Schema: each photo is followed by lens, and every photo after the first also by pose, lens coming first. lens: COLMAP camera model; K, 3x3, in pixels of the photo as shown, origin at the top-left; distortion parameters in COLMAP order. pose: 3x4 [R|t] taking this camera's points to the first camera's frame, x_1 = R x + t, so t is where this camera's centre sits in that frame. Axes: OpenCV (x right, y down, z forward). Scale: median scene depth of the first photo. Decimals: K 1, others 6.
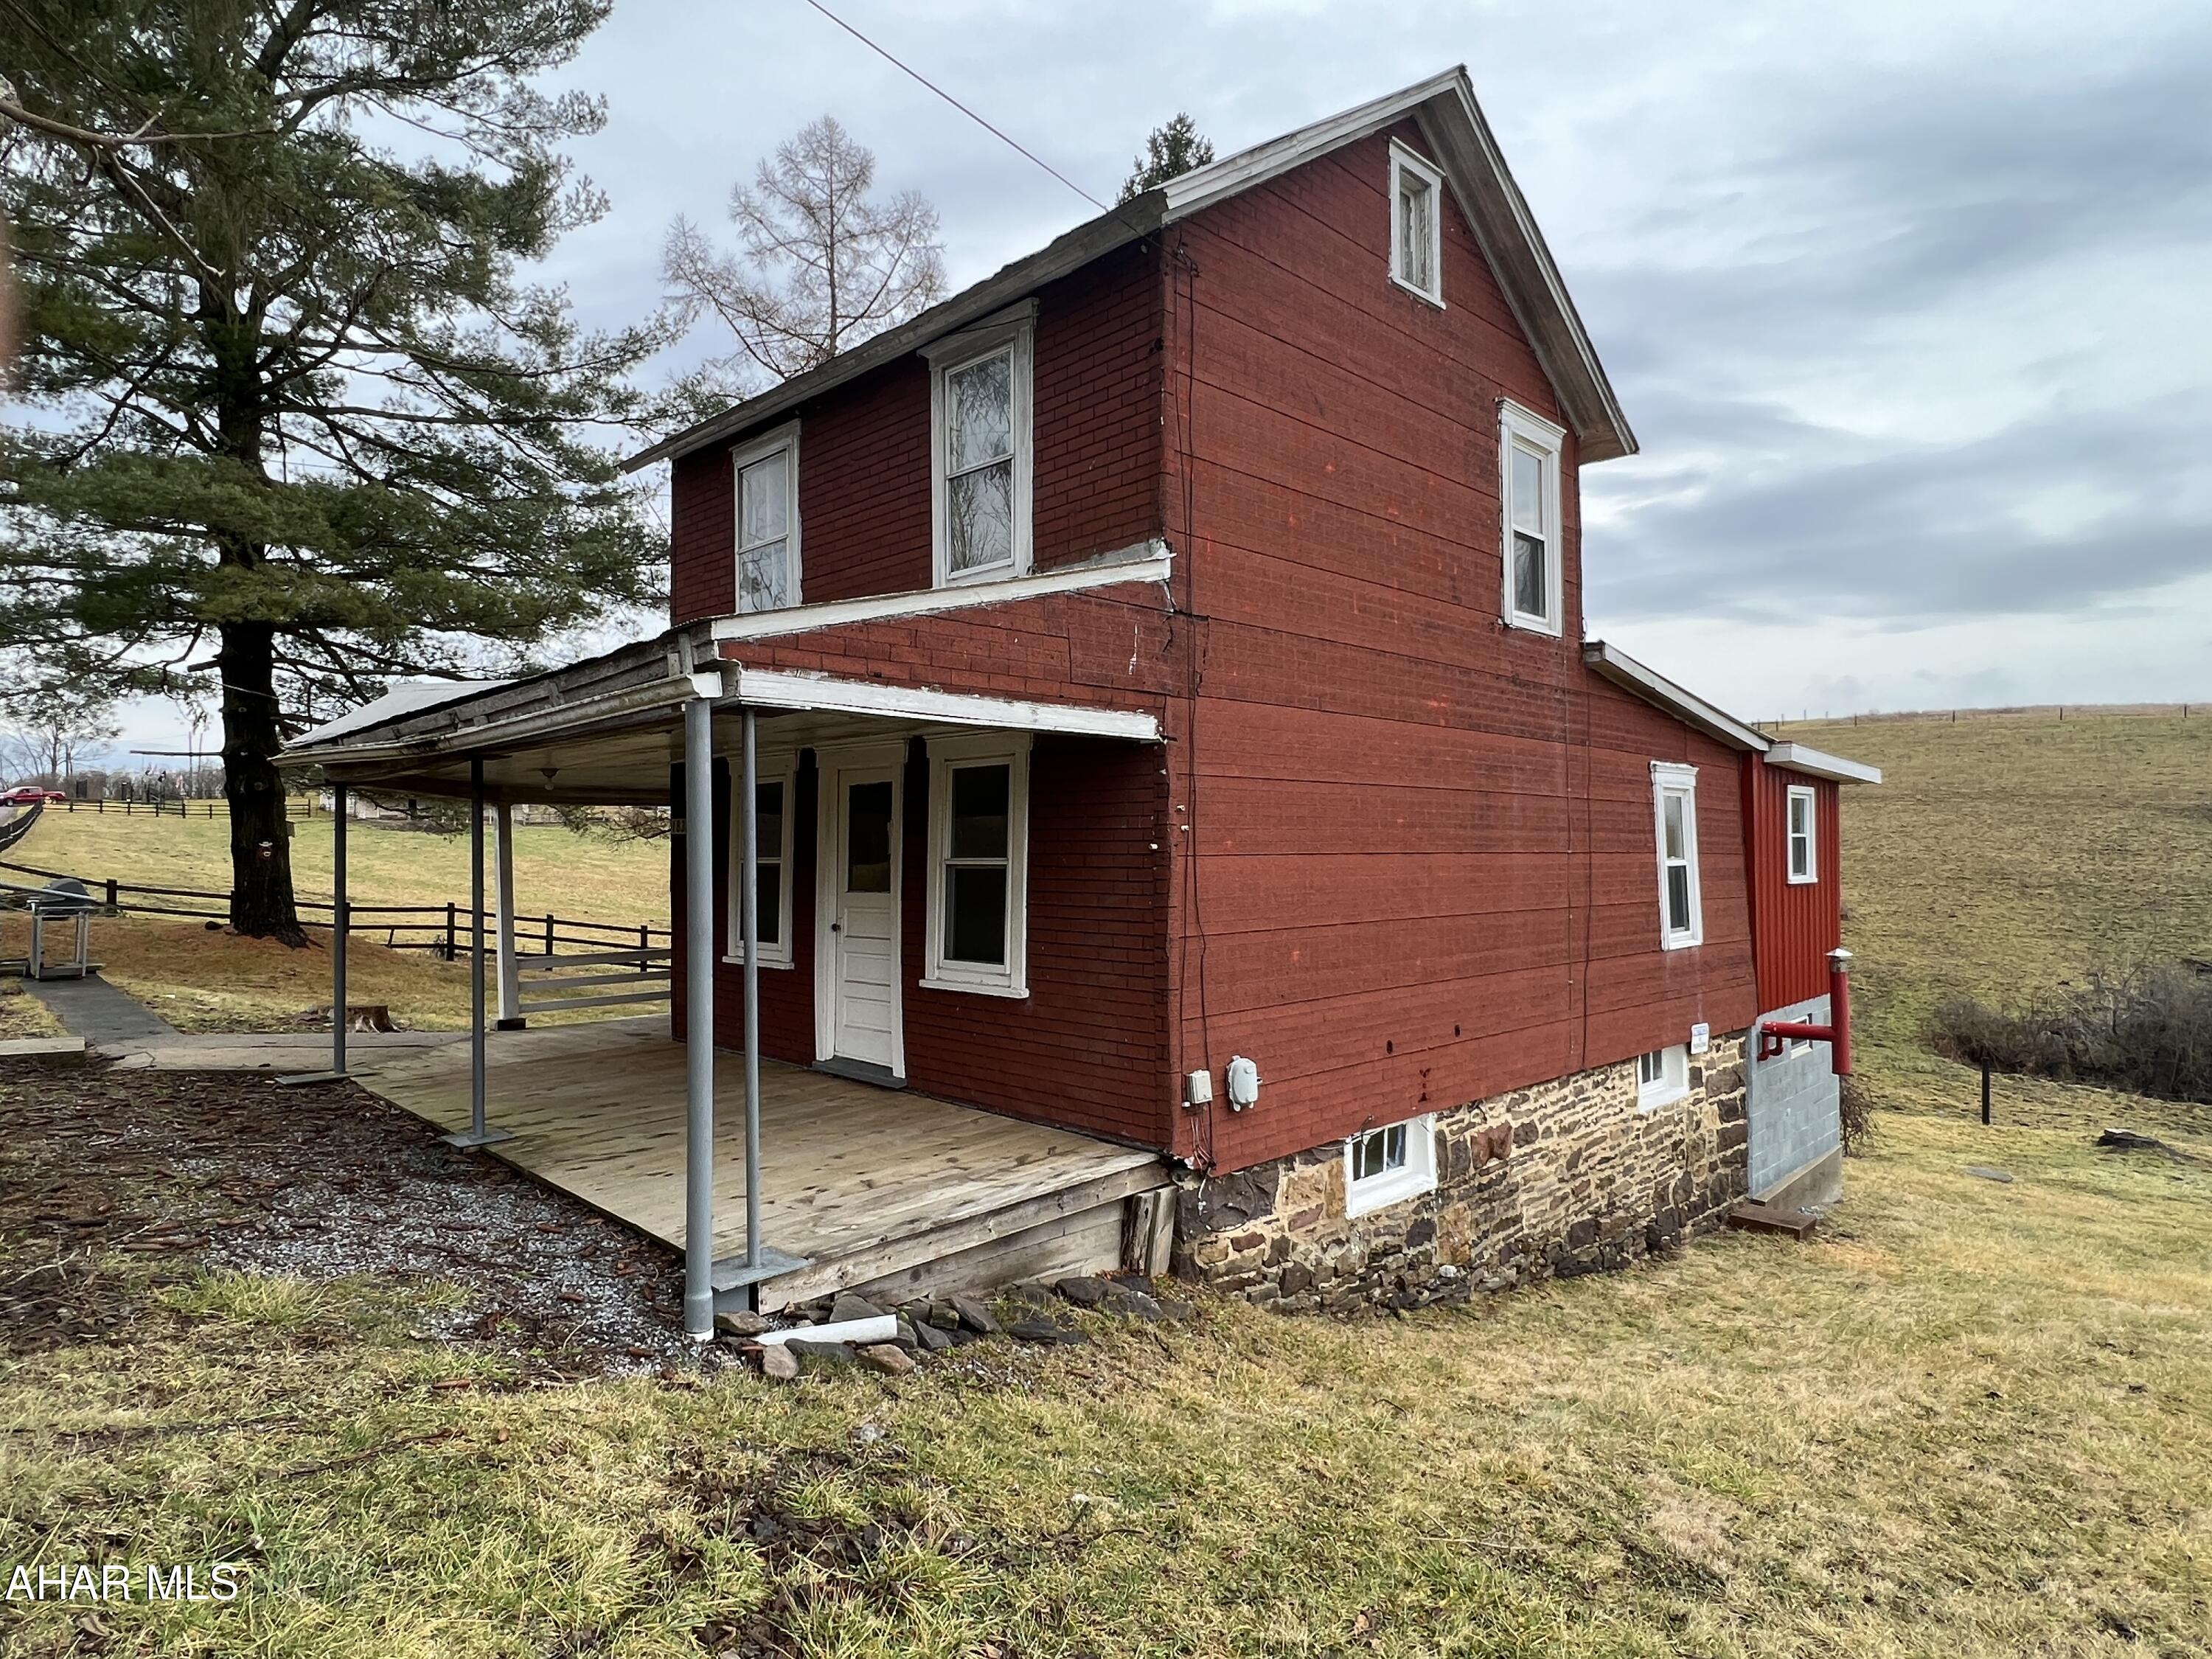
lens RADIAL K [[1253.9, 0, 1095.6], [0, 1253.9, 822.2], [0, 0, 1]] dist [-0.003420, -0.000966]
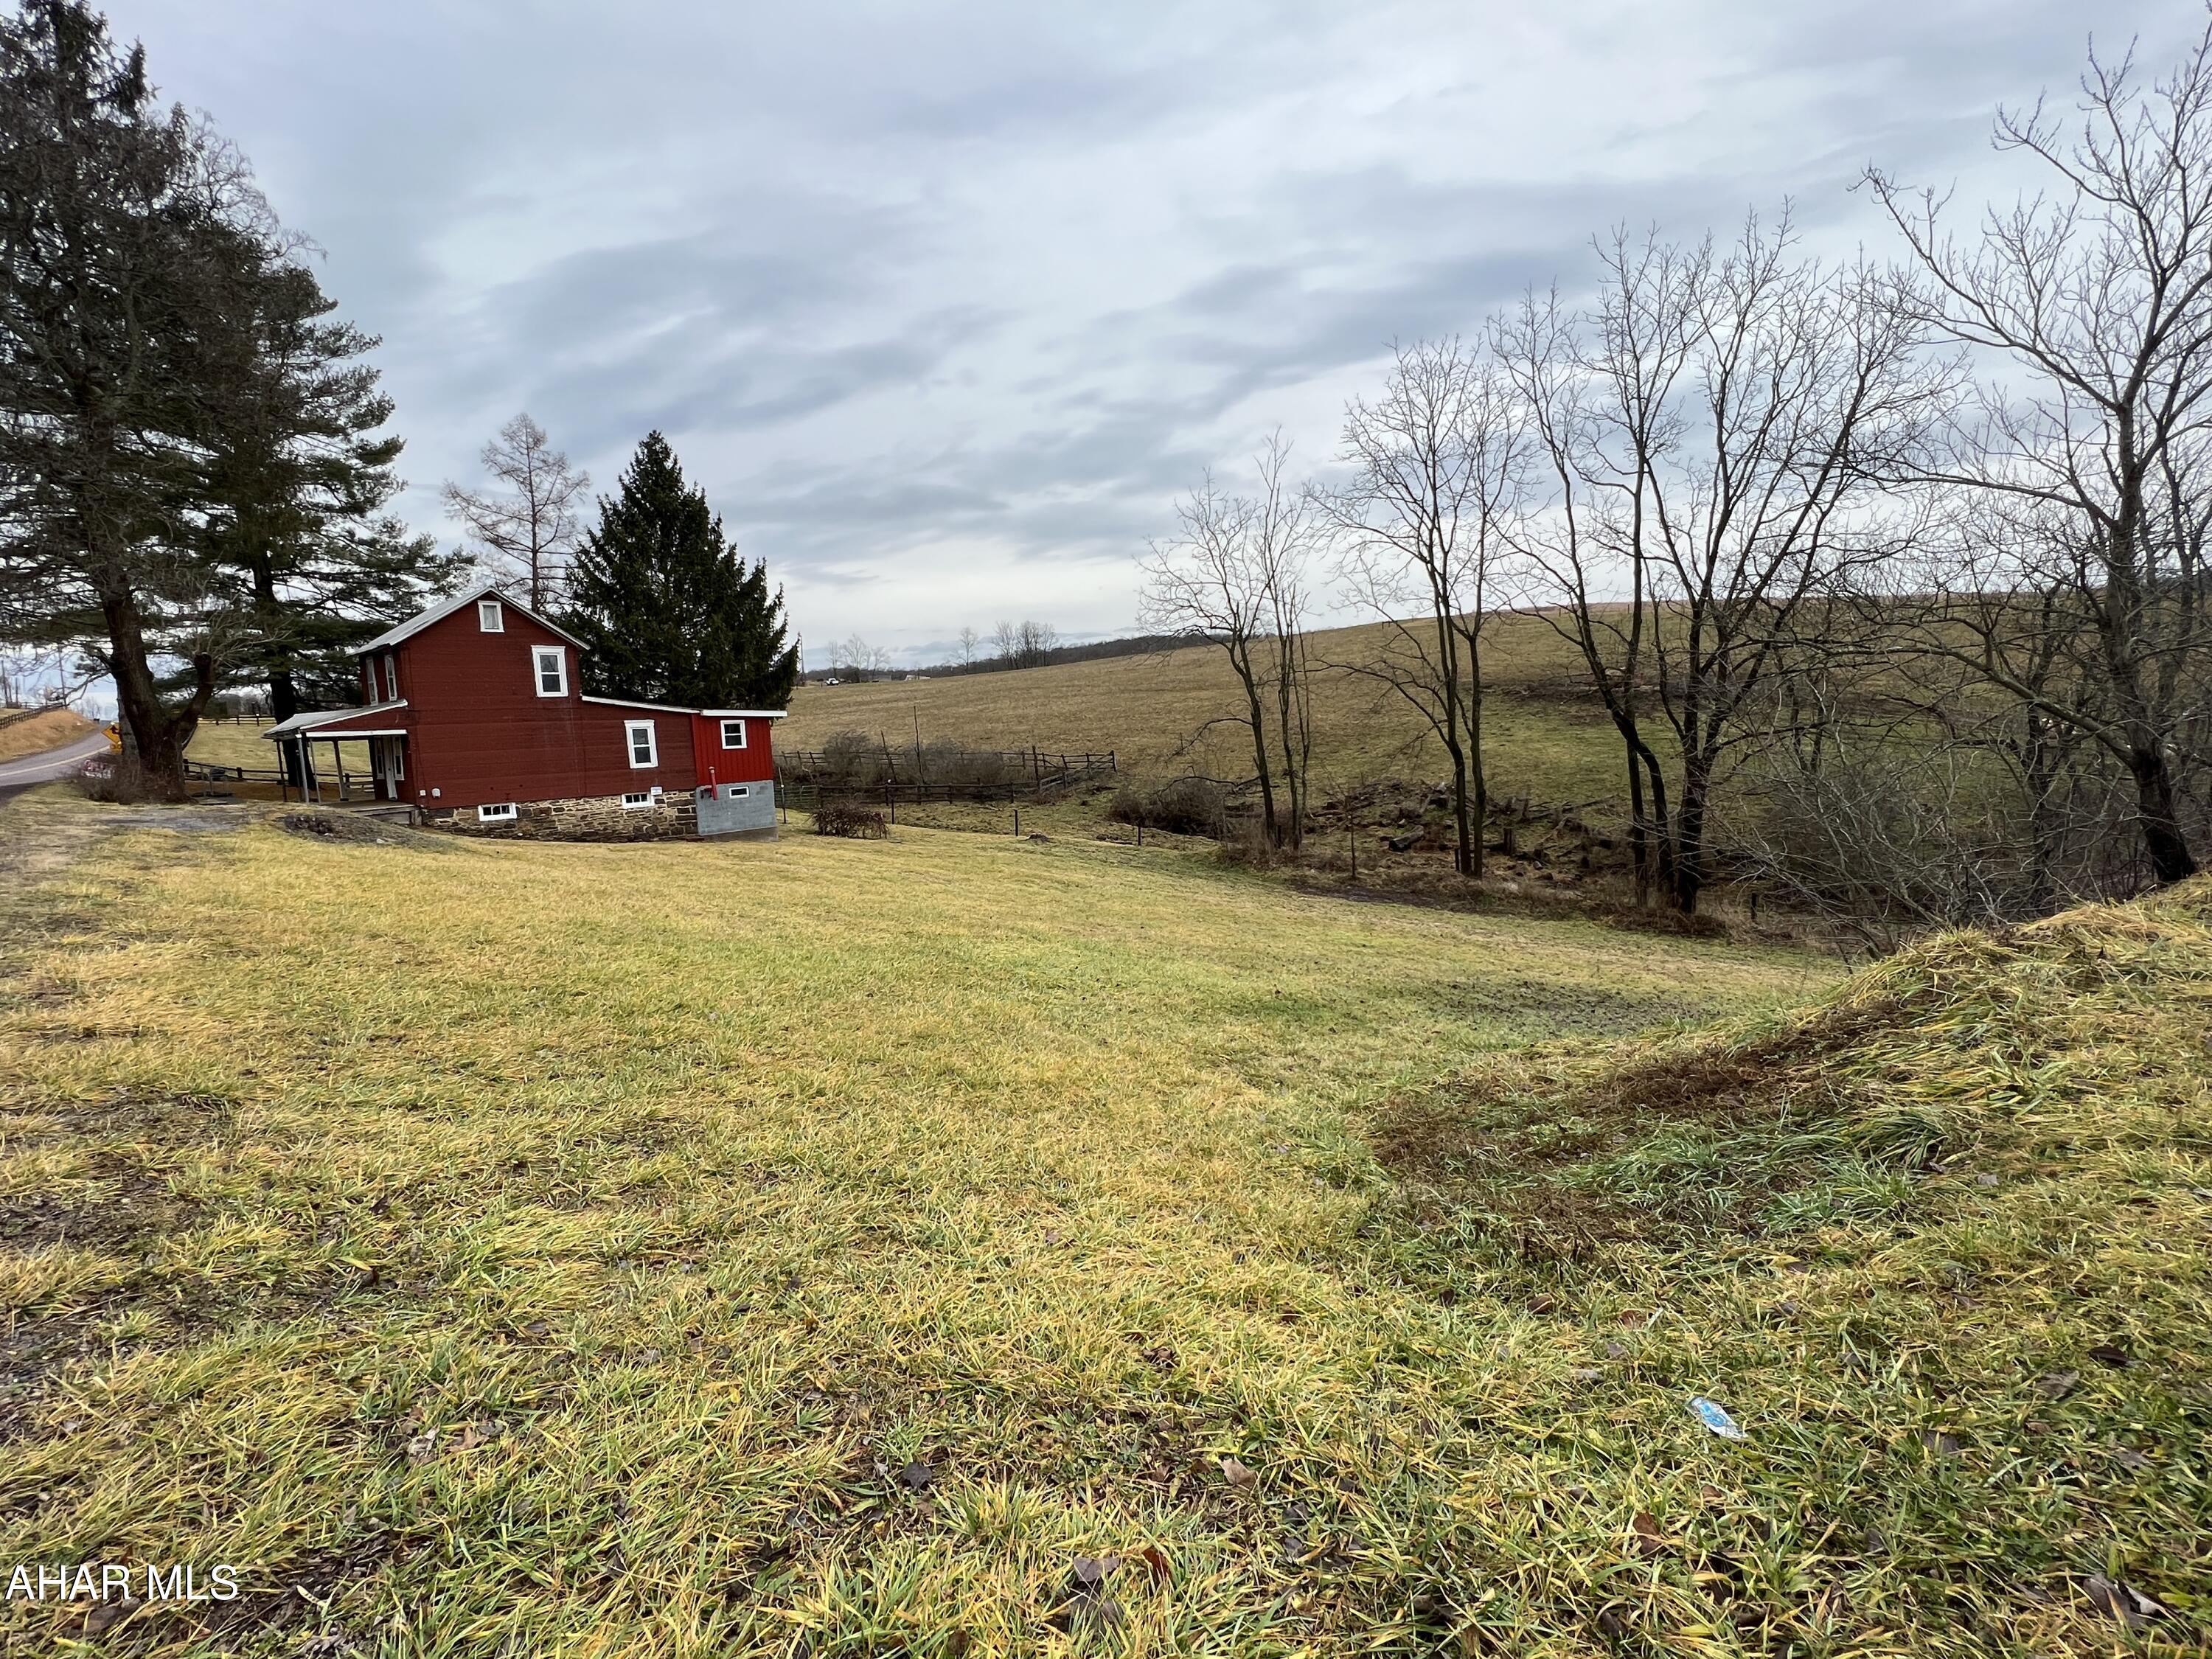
lens RADIAL K [[987.1, 0, 1096.6], [0, 987.1, 822.7], [0, 0, 1]] dist [0.000495, 0.000505]
pose [[0.998644, -0.040185, 0.033084, 2.061701], [0.035631, 0.991096, 0.128296, -0.087433], [-0.037945, -0.126943, 0.991184, -2.489544]]
